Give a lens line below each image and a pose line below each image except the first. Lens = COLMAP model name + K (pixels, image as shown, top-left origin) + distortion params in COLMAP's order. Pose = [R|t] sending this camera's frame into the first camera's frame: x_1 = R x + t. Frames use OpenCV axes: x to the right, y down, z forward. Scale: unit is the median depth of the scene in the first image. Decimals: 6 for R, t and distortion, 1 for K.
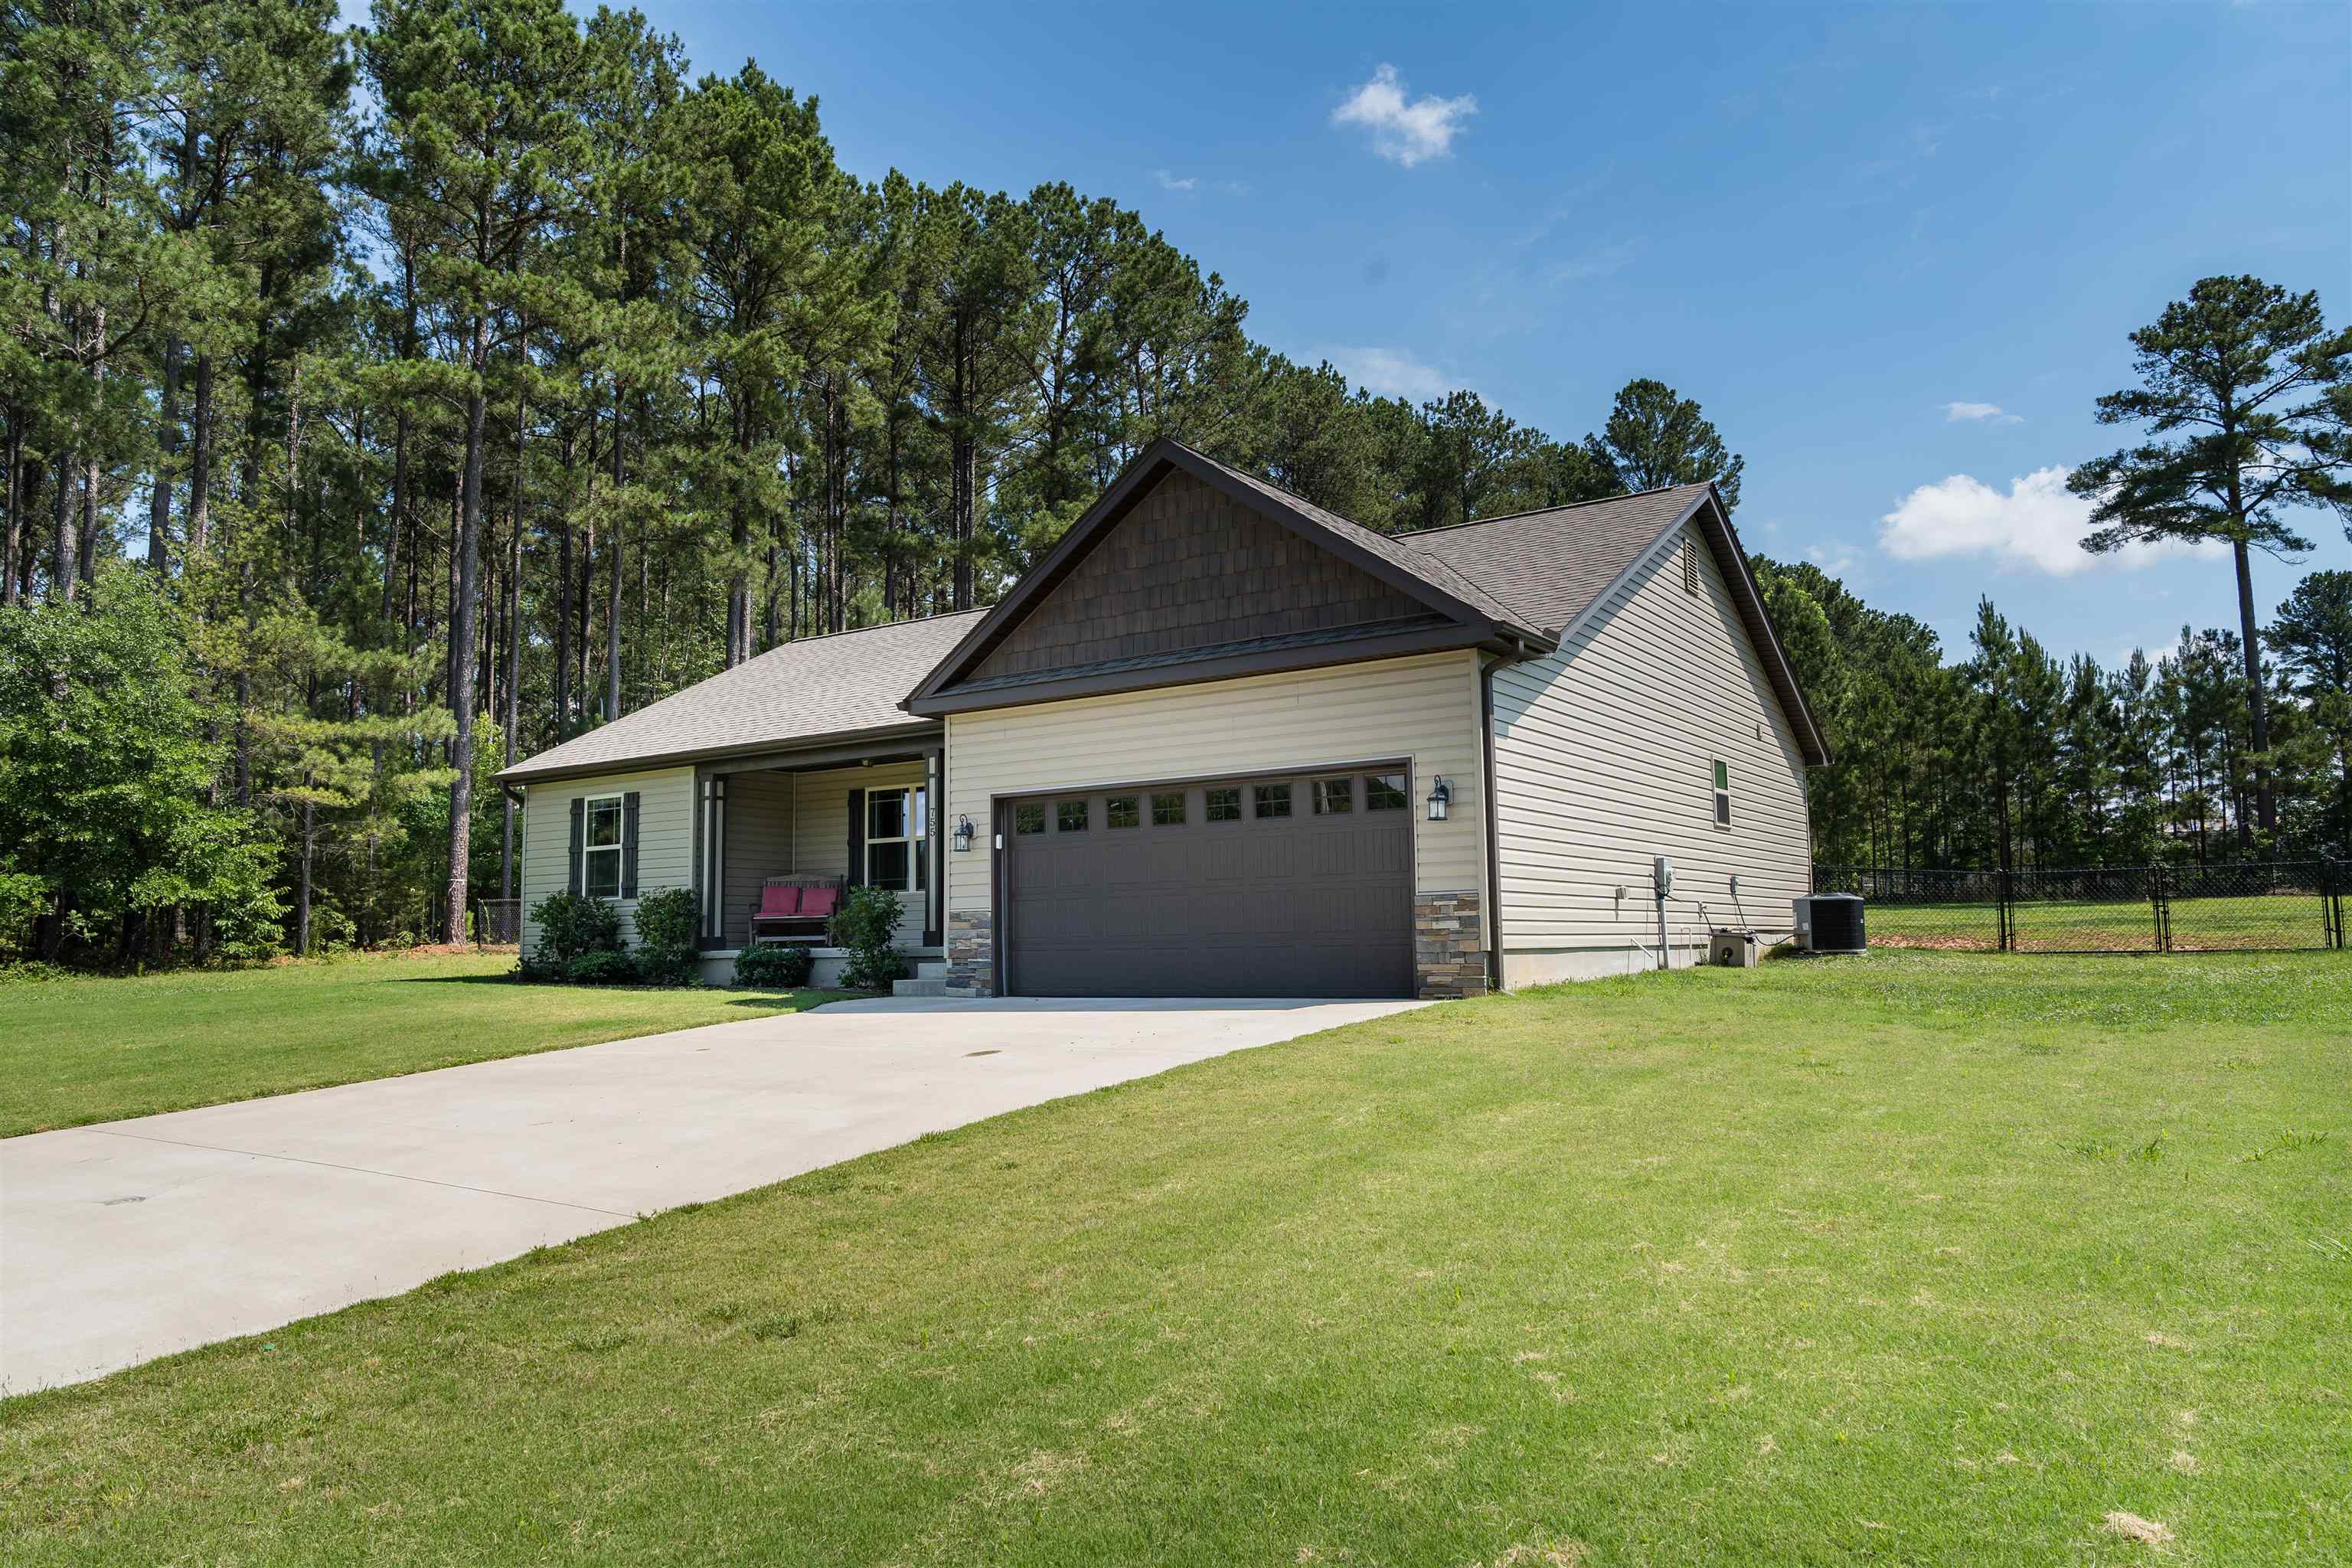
lens RADIAL K [[1612.3, 0, 1225.7], [0, 1612.3, 779.2], [0, 0, 1]] dist [-0.023567, 0.005645]
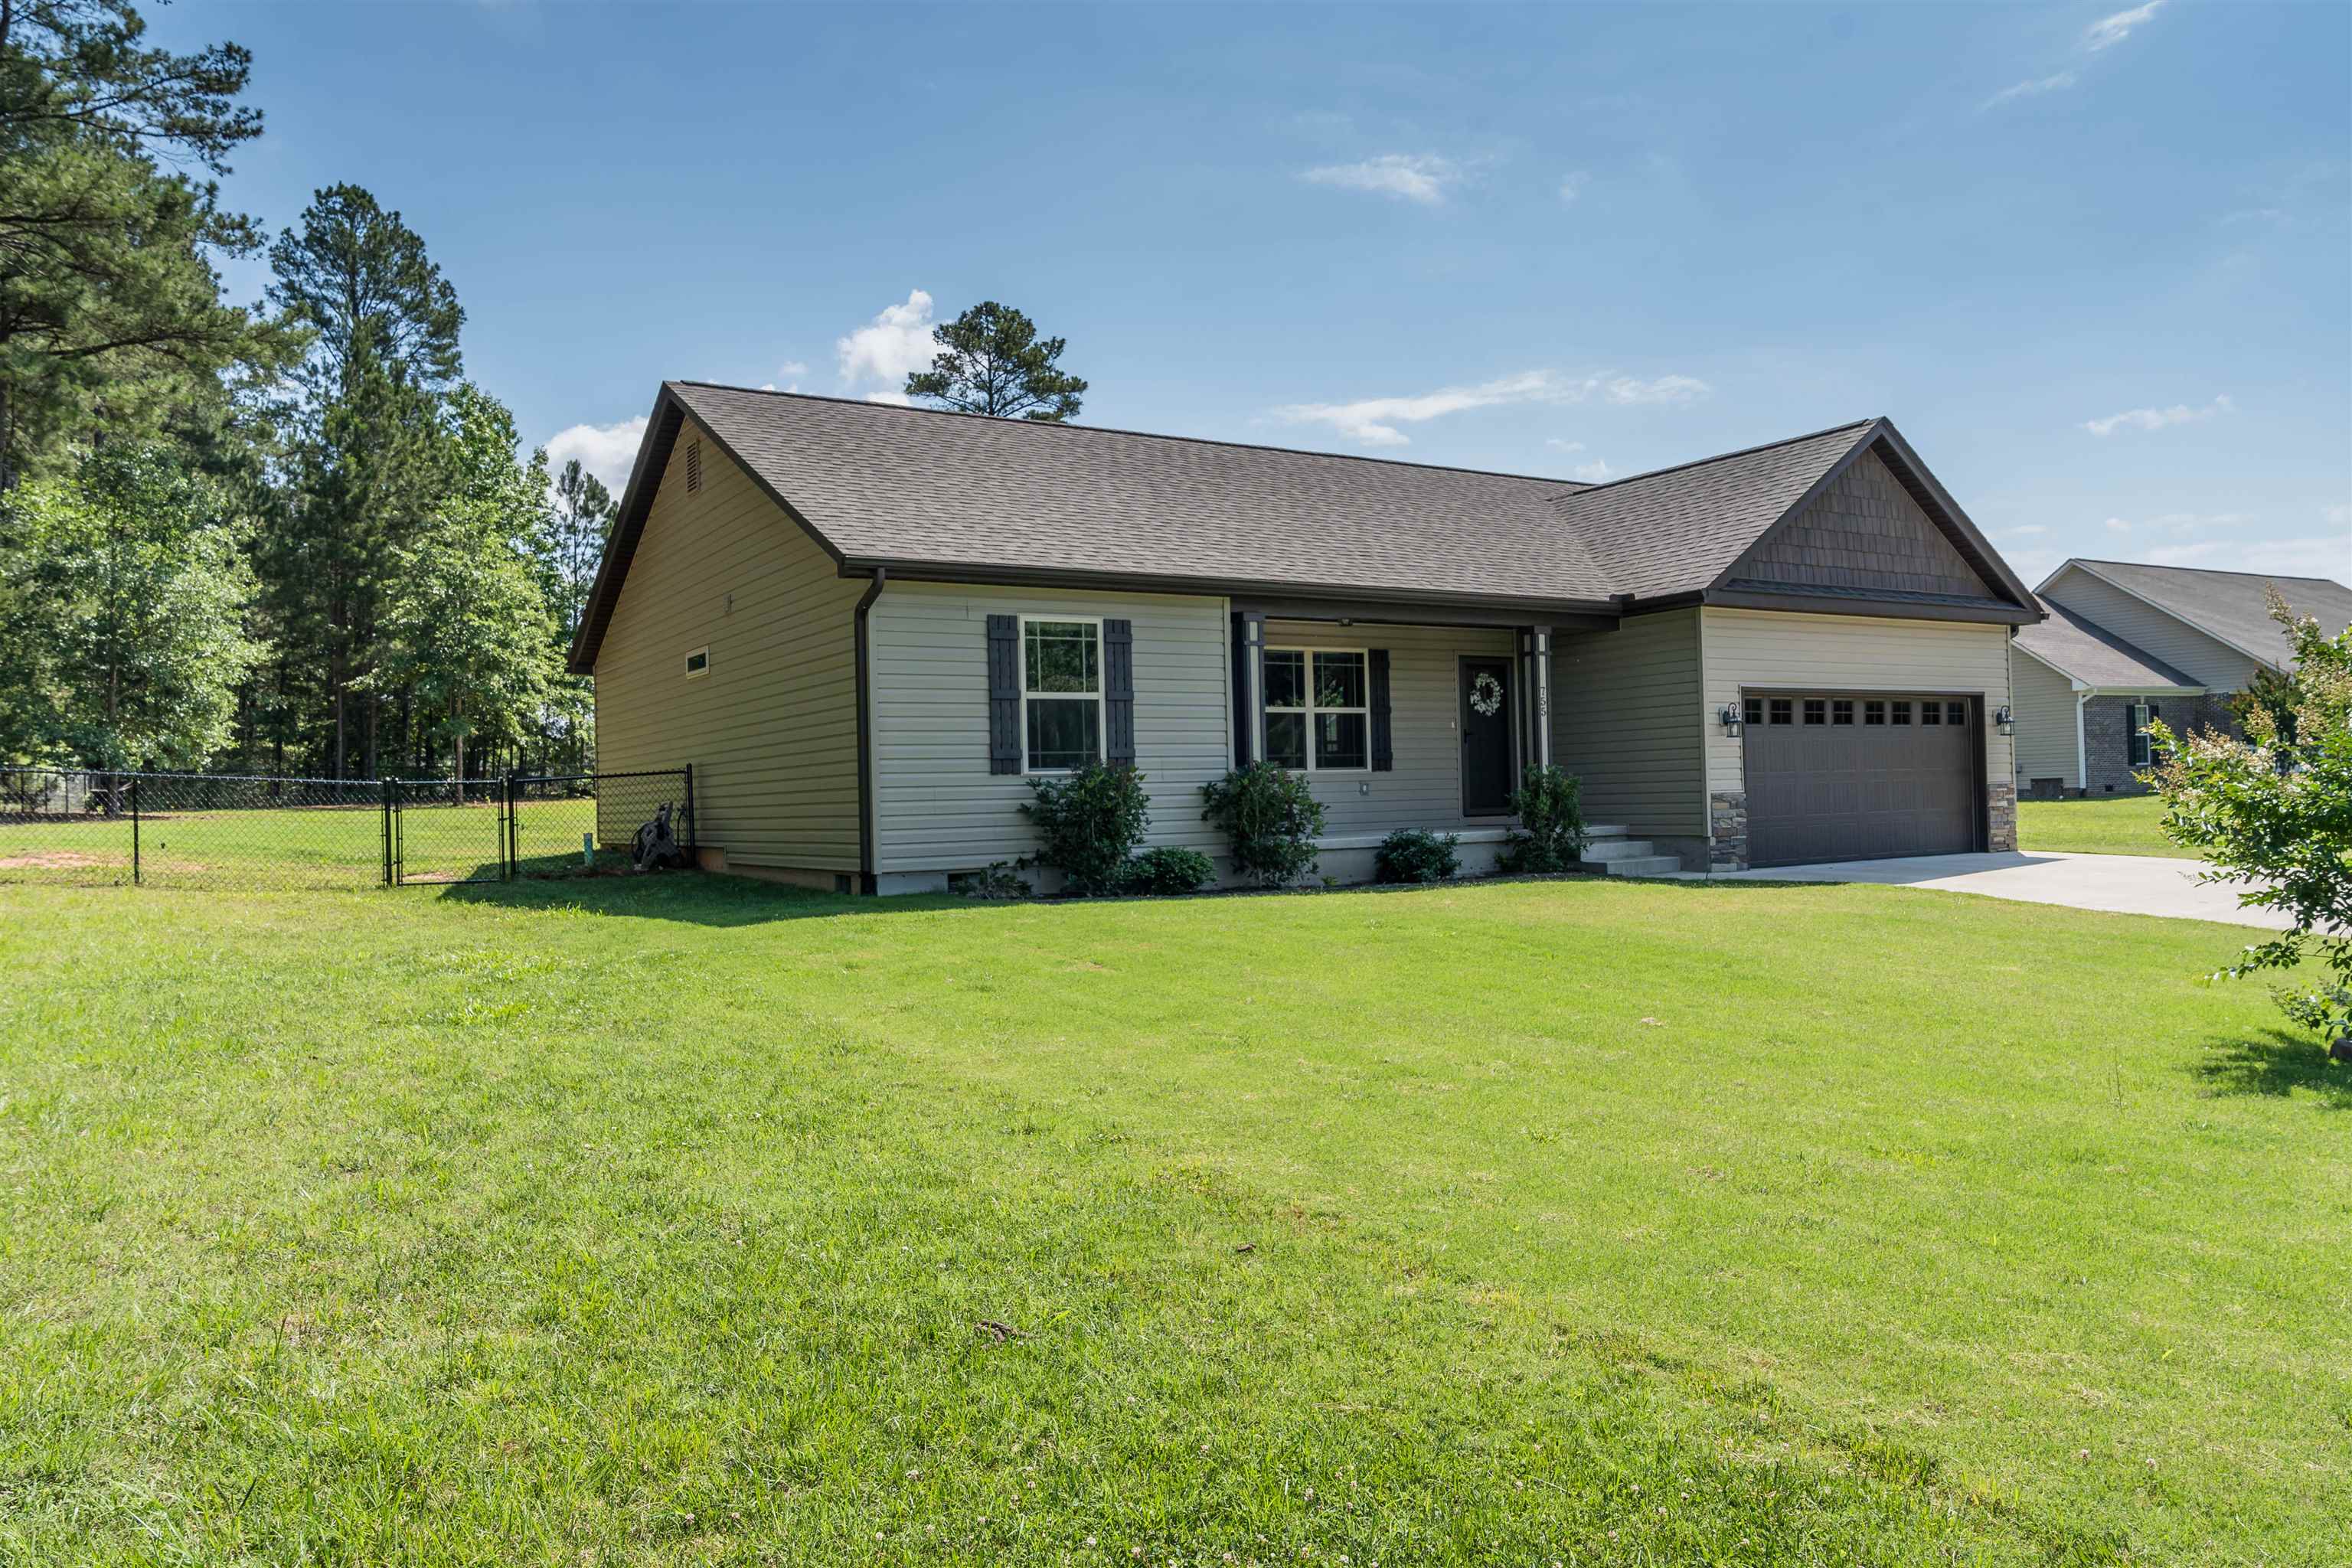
lens RADIAL K [[1612.3, 0, 1225.7], [0, 1612.3, 779.2], [0, 0, 1]] dist [-0.023567, 0.005645]
pose [[0.403498, 0.019228, 0.914779, -1.275195], [-0.072876, 0.997278, 0.011182, 0.085145], [-0.912074, -0.071177, 0.403801, 0.868214]]
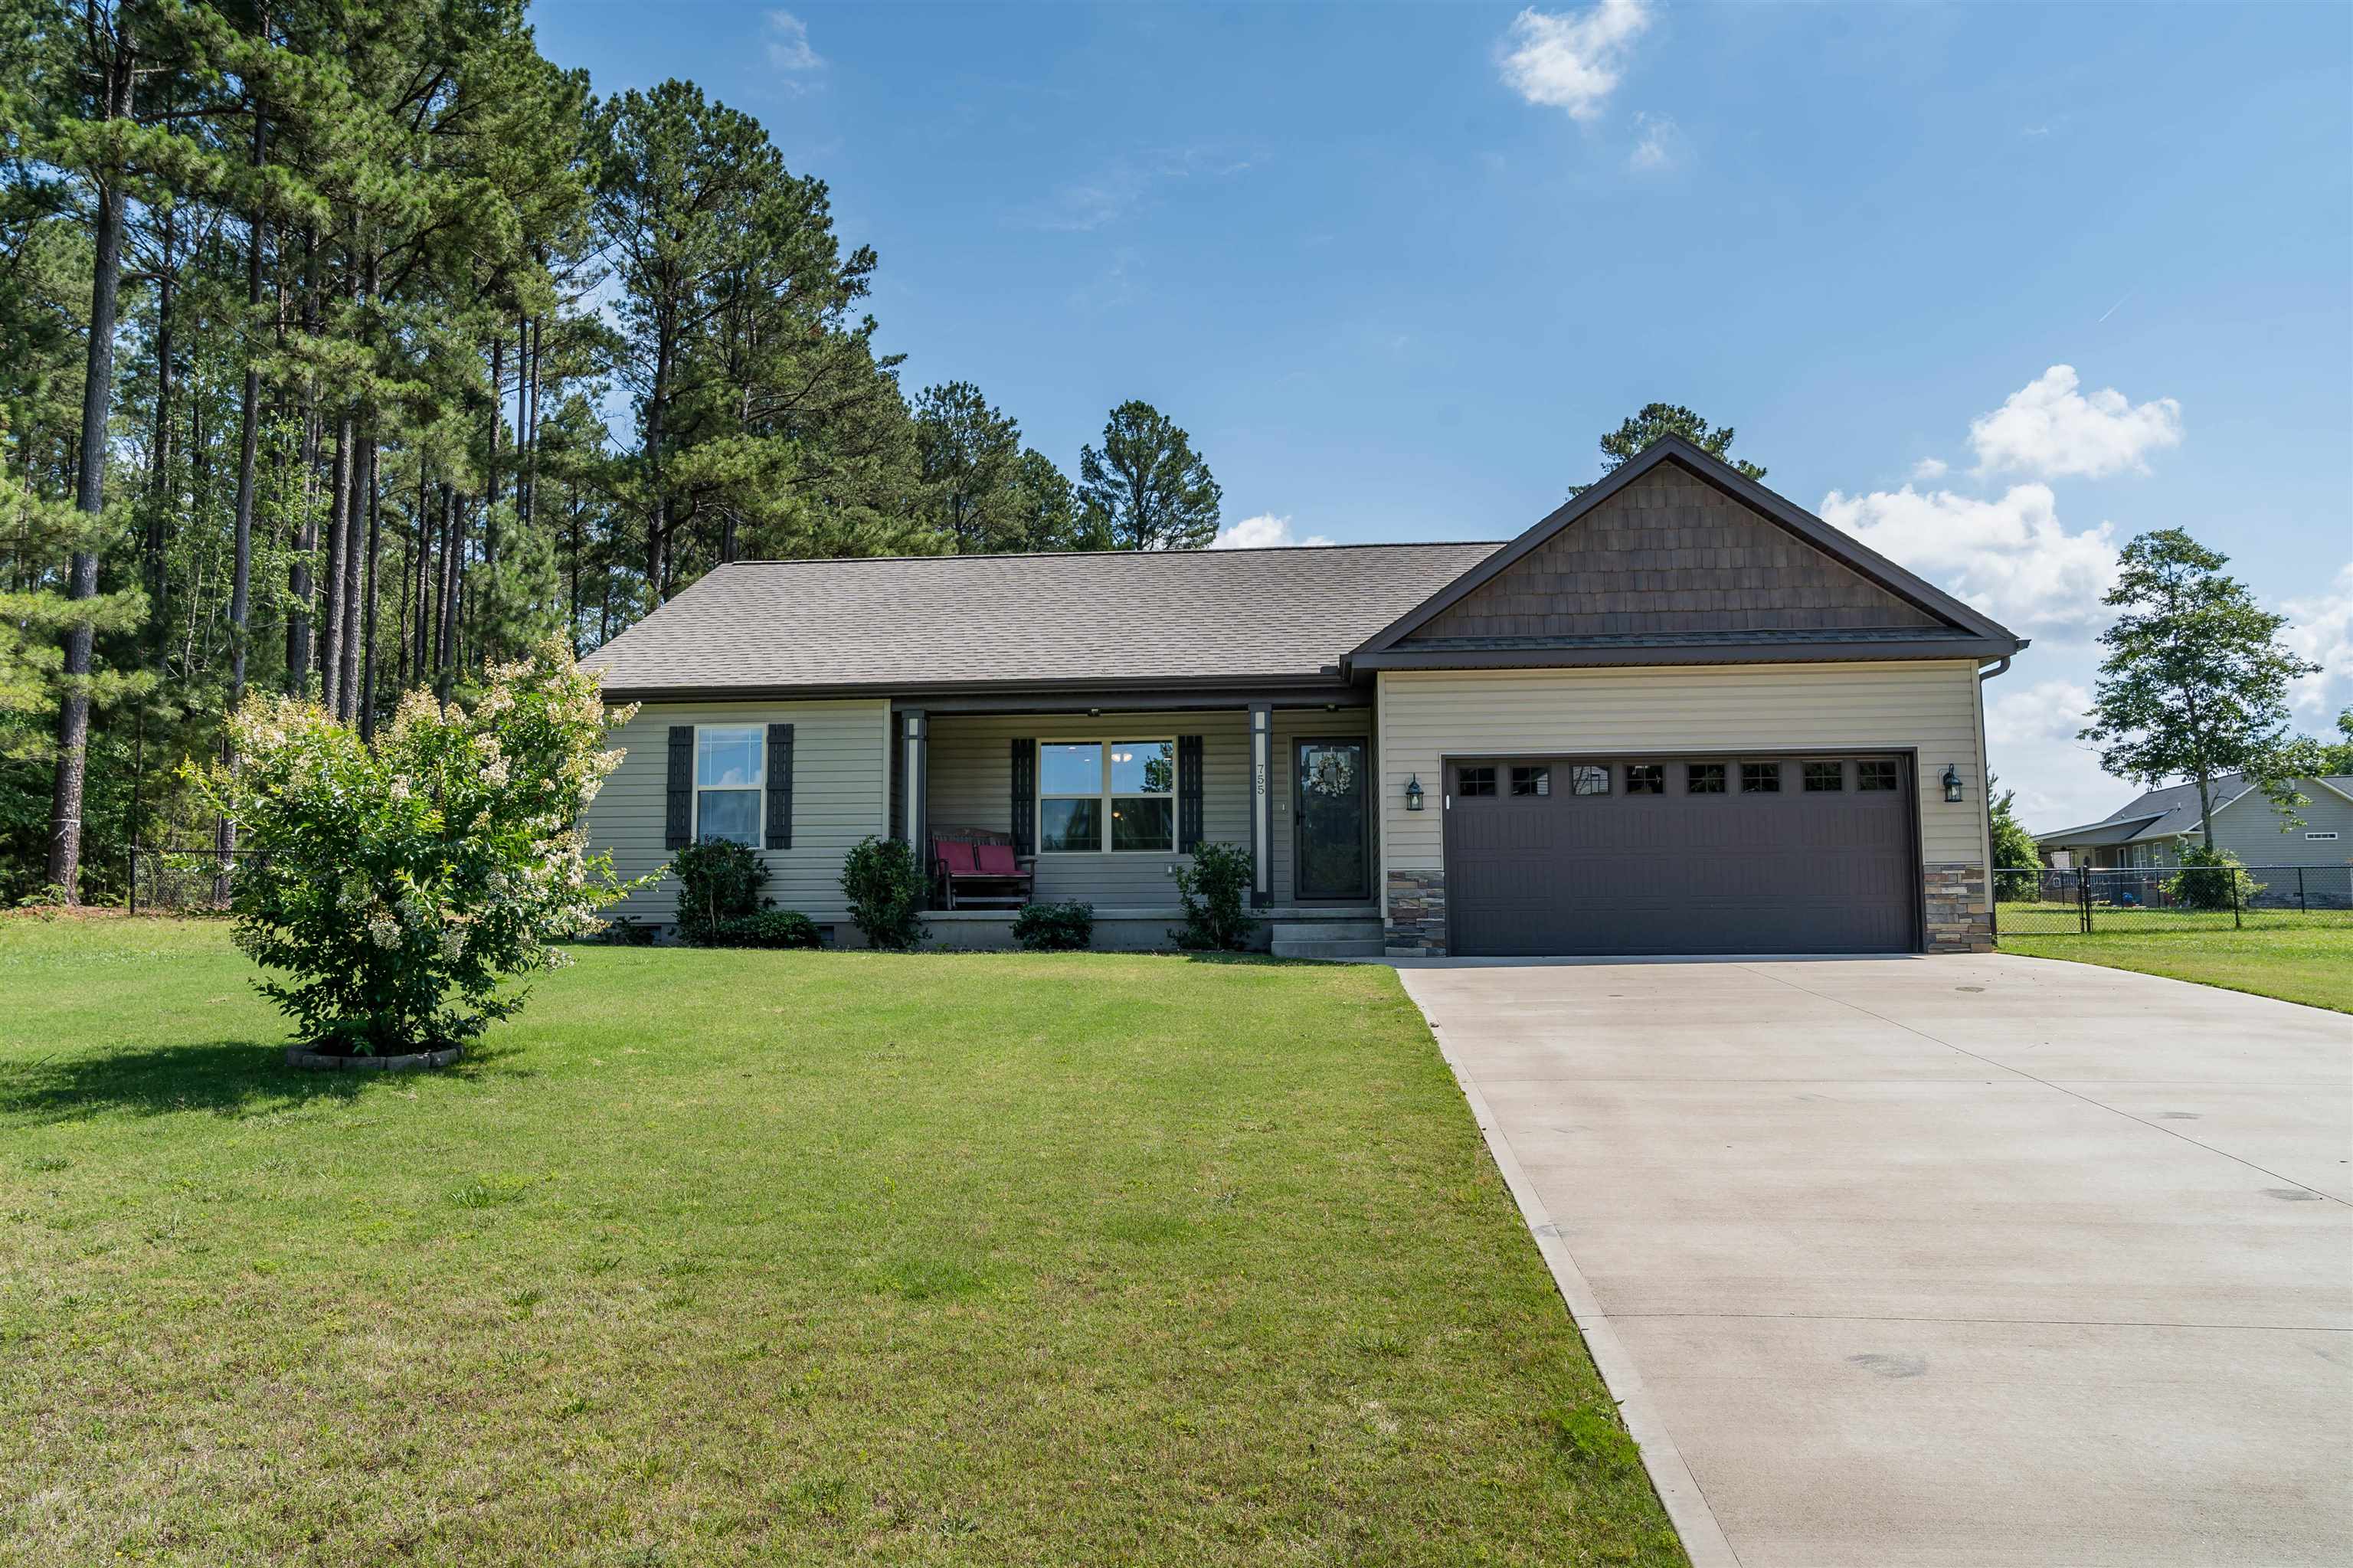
lens RADIAL K [[1613.1, 0, 1226.2], [0, 1613.1, 779.1], [0, 0, 1]] dist [-0.023567, 0.005645]
pose [[0.873521, 0.058579, 0.483250, -0.741042], [-0.058138, 0.998182, -0.015910, 0.048072], [-0.483303, -0.014197, 0.875338, 0.186080]]
